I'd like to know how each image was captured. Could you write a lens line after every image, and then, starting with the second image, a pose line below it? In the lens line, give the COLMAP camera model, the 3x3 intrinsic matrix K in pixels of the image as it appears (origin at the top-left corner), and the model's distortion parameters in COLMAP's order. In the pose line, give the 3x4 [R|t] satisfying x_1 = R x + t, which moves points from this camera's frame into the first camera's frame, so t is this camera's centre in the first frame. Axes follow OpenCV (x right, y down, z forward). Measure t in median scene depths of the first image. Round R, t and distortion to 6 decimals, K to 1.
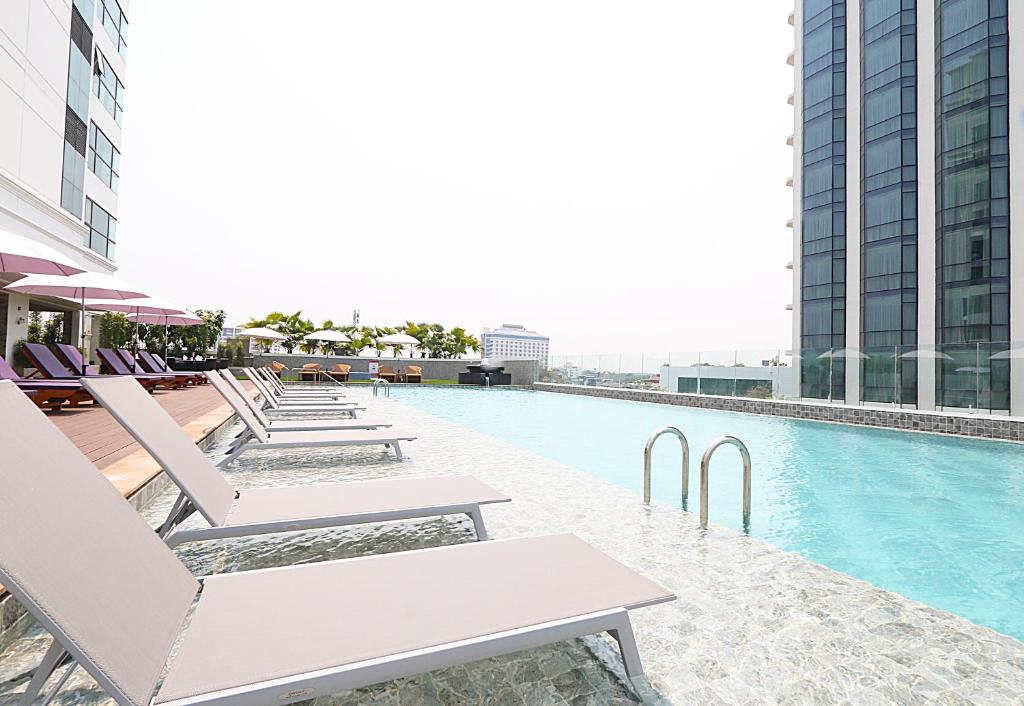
lens RADIAL K [[488.9, 0, 512.0], [0, 488.9, 353.0], [0, 0, 1]] dist [0.000402, 0.000083]
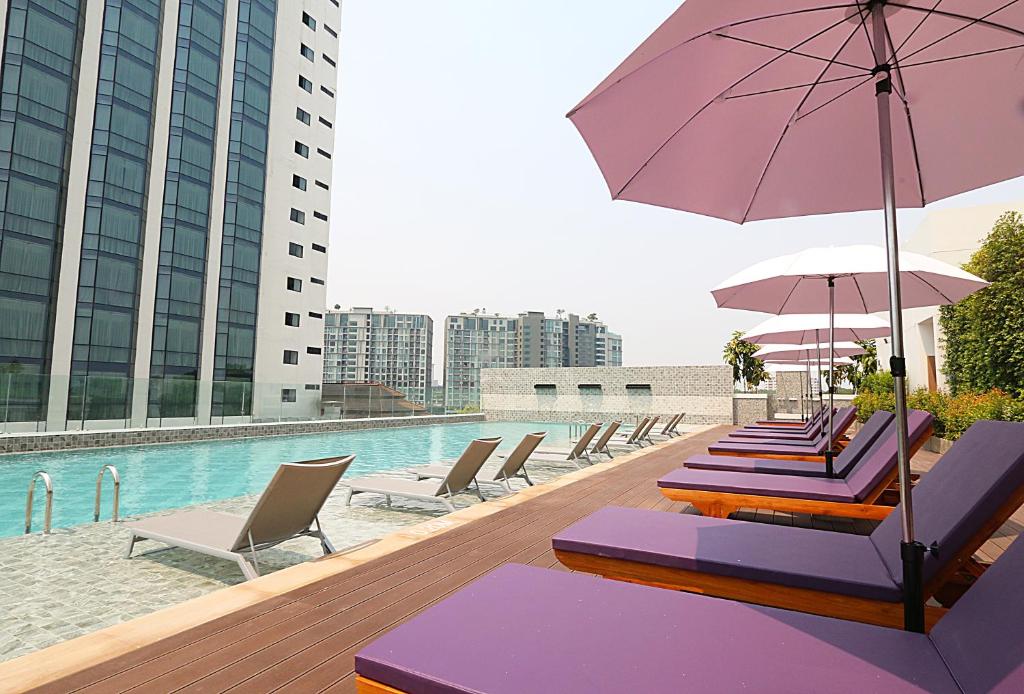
lens RADIAL K [[509.4, 0, 512.0], [0, 509.4, 347.0], [0, 0, 1]] dist [0.000951, 0.000140]
pose [[-0.615426, 0.037336, 0.787310, -0.573002], [-0.056725, 0.994189, -0.091488, 0.002285], [-0.786151, -0.100964, -0.609732, 1.059774]]
